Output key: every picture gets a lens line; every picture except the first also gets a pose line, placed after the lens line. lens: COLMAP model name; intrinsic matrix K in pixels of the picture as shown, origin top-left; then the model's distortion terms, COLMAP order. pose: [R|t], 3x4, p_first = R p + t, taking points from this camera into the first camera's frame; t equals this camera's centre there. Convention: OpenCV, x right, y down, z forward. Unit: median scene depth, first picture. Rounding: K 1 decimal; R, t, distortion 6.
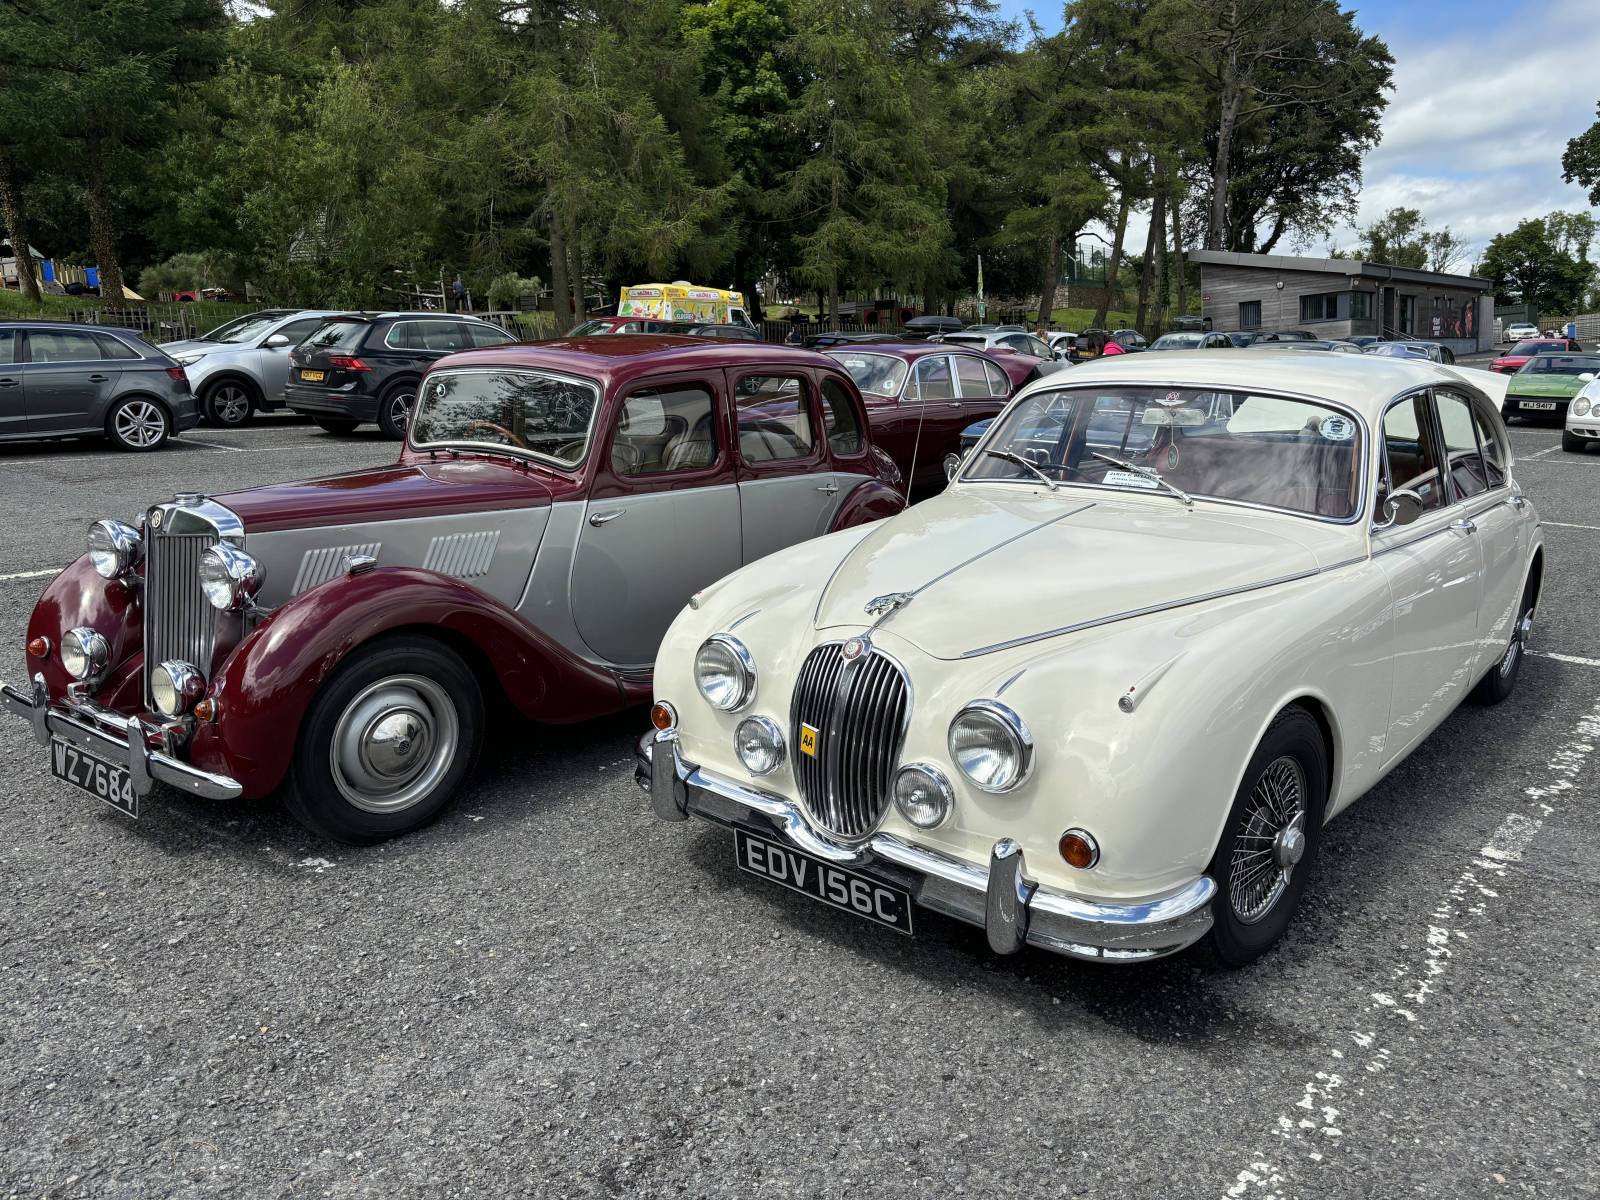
lens RADIAL K [[1253.2, 0, 756.0], [0, 1253.2, 645.6], [0, 0, 1]] dist [-0.005063, -0.007814]
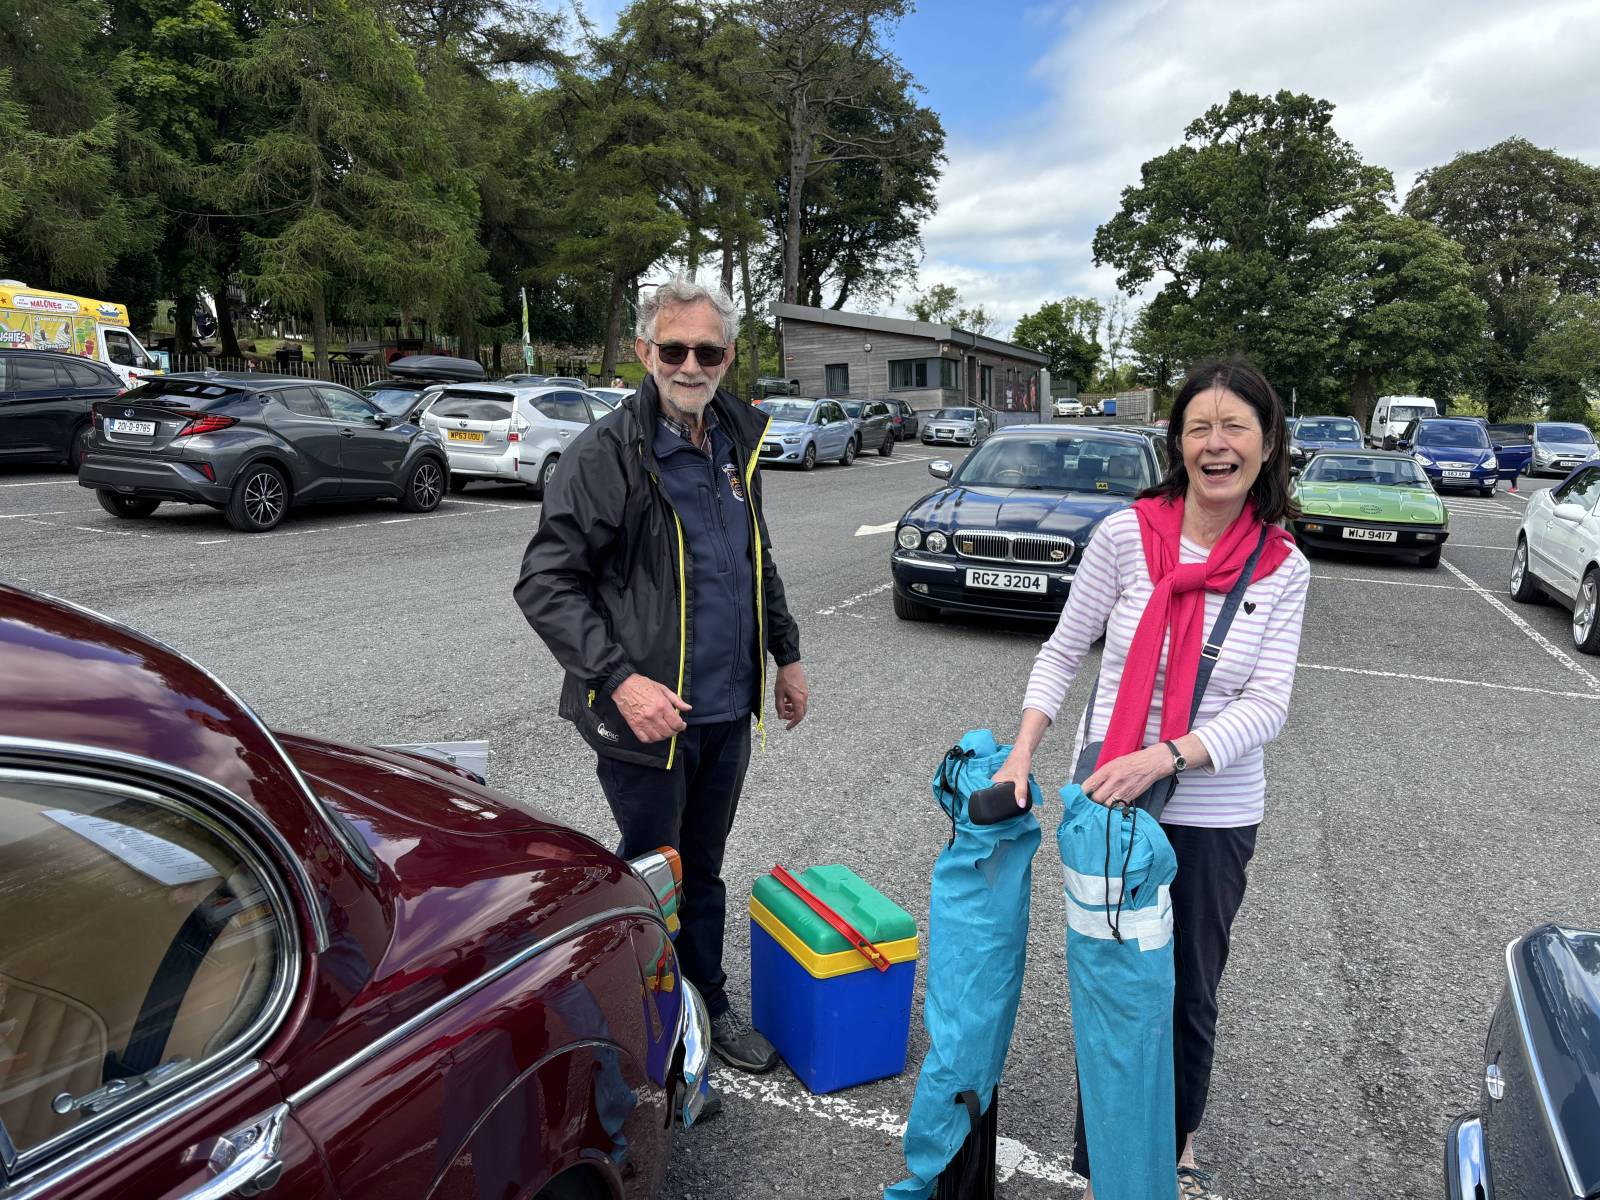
lens RADIAL K [[1211.5, 0, 800.0], [0, 1211.5, 600.0], [0, 0, 1]] dist [0.045593, -0.051301]
pose [[0.930246, -0.021175, 0.366325, 0.049592], [0.046719, 0.997044, -0.061004, -0.055306], [-0.363950, 0.073863, 0.928485, 0.216541]]
